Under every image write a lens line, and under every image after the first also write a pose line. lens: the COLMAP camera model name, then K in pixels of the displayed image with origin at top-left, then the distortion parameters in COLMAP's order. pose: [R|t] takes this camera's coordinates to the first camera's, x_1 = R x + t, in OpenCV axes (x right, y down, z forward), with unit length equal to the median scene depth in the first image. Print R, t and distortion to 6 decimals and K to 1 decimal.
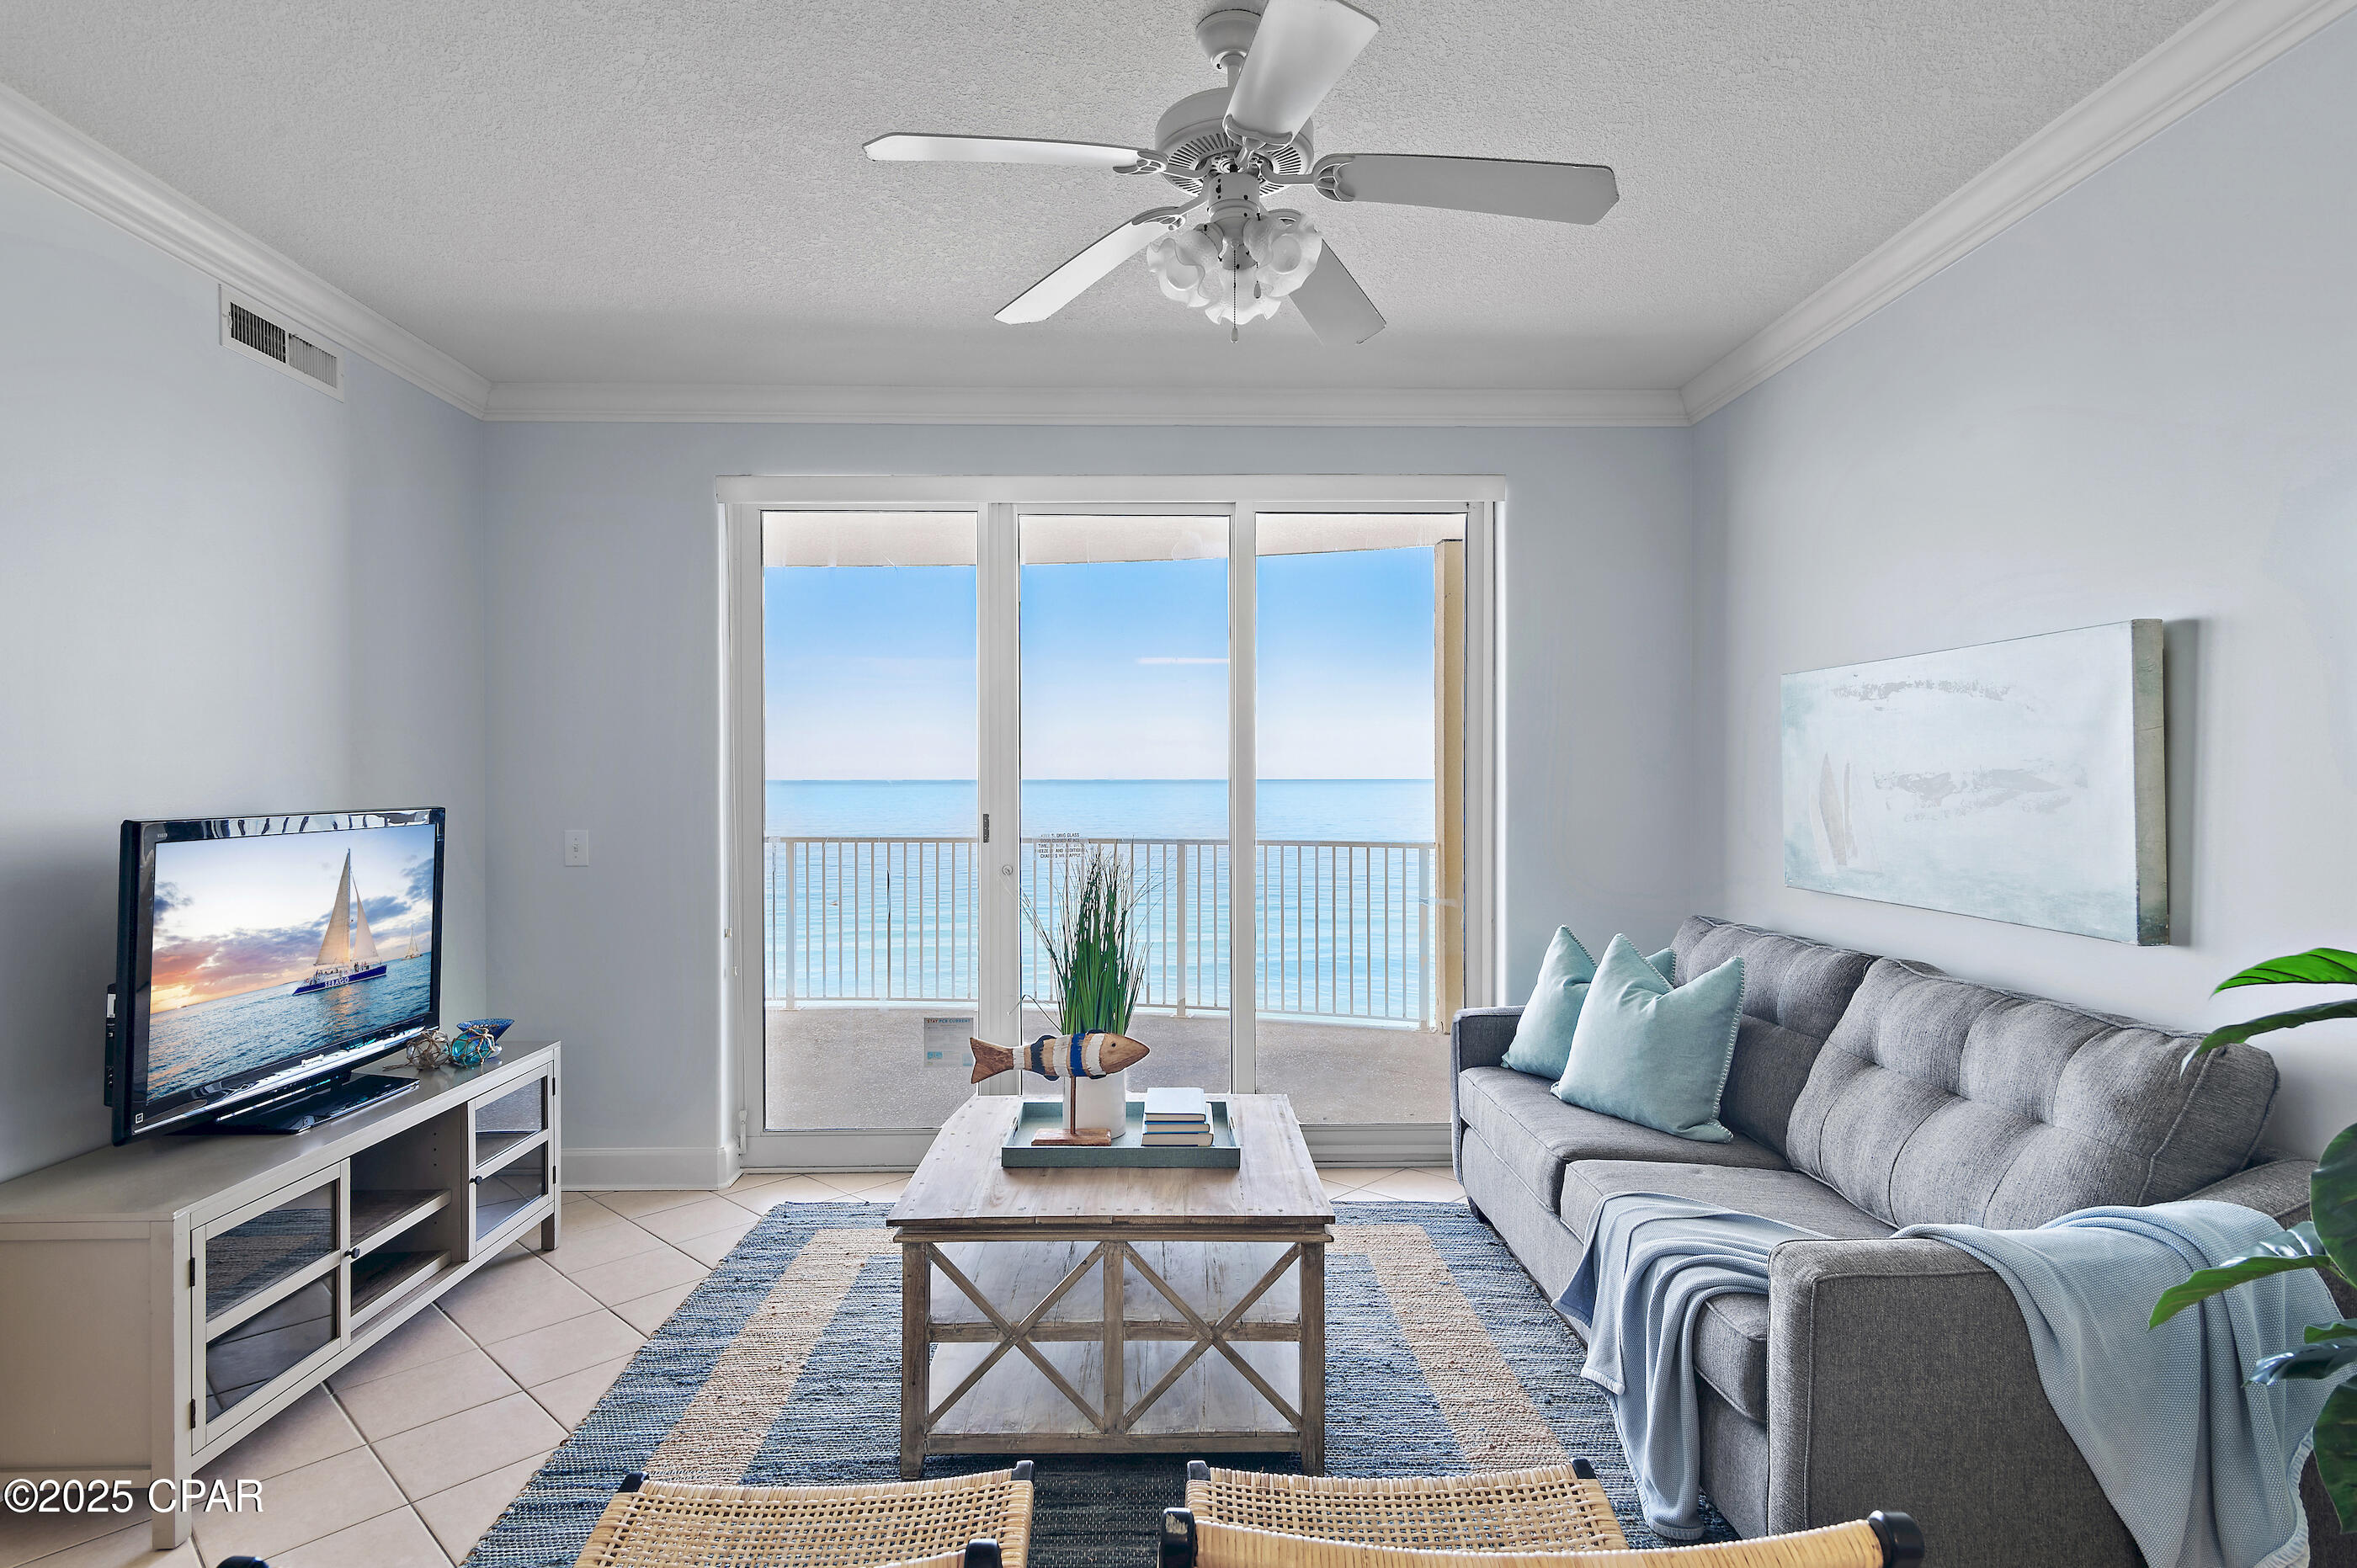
lens RADIAL K [[1196.5, 0, 1180.2], [0, 1196.5, 778.6], [0, 0, 1]] dist [0.002678, 0.000166]
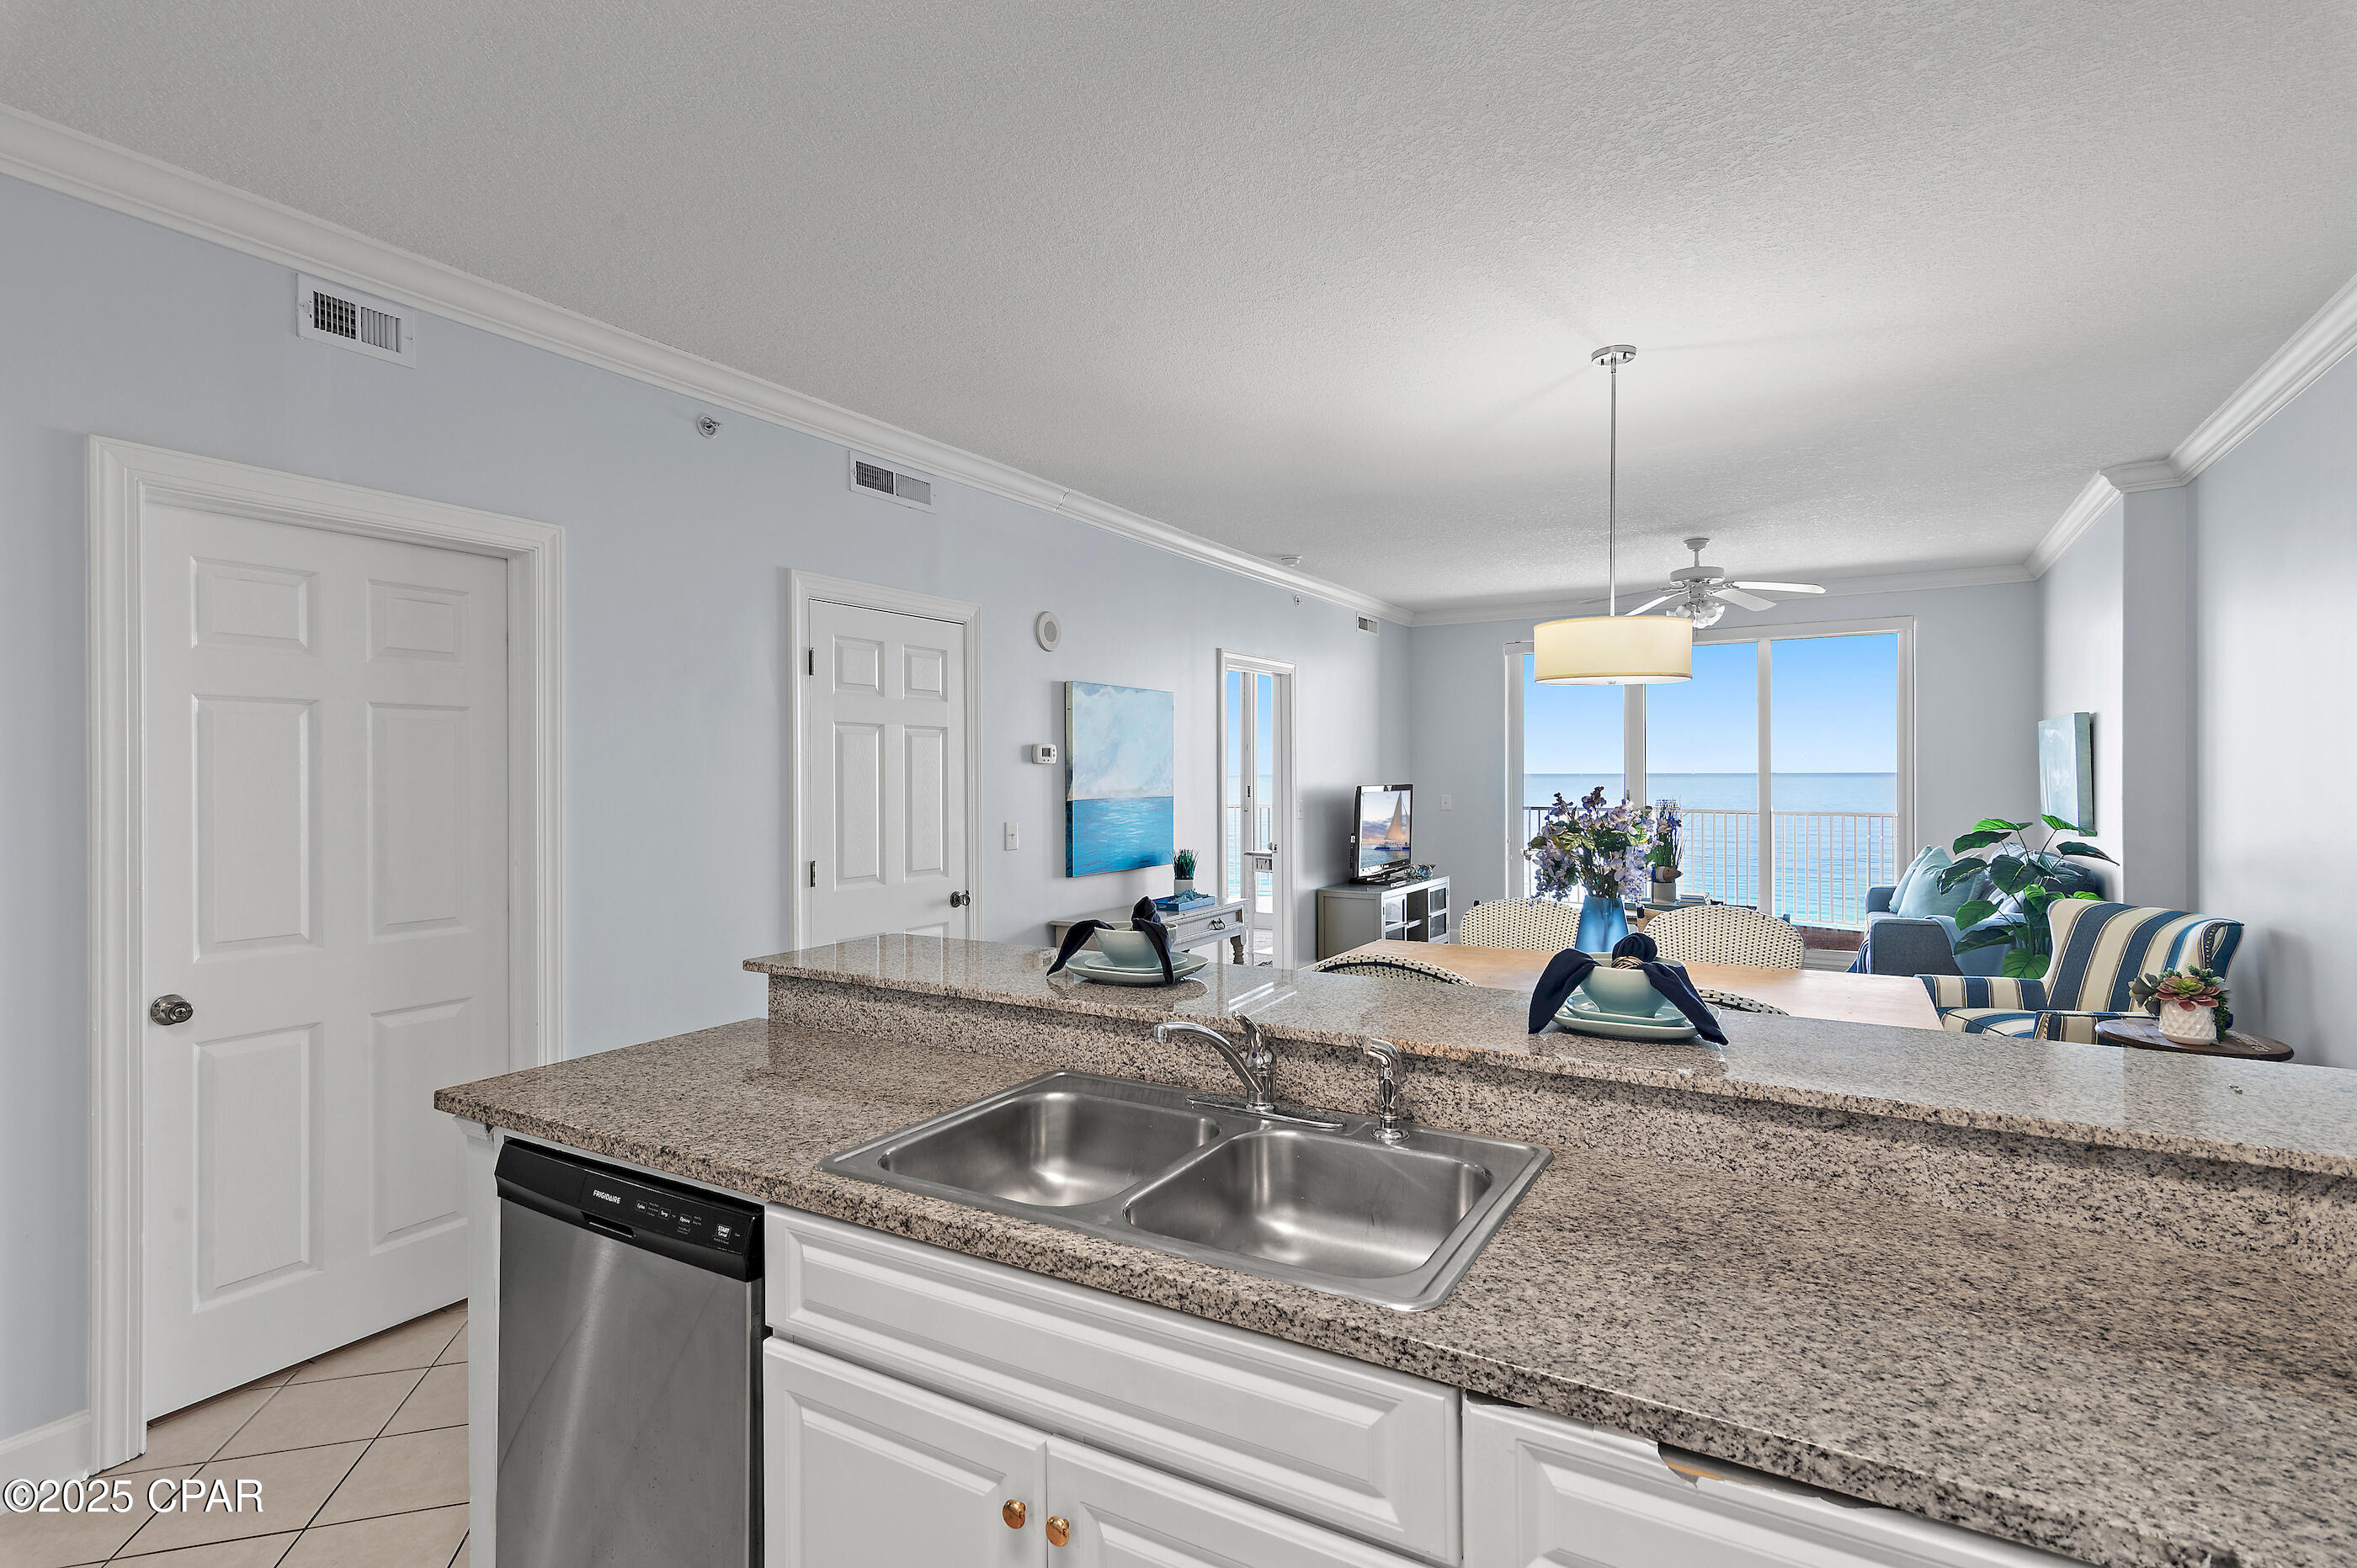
lens RADIAL K [[1144.7, 0, 1188.3], [0, 1144.7, 777.4], [0, 0, 1]] dist [0.011879, 0.000277]
pose [[0.845187, 0.001986, -0.534468, 0.357822], [0.000364, 0.999991, 0.004292, -0.002449], [0.534471, -0.003822, 0.845178, -1.524441]]
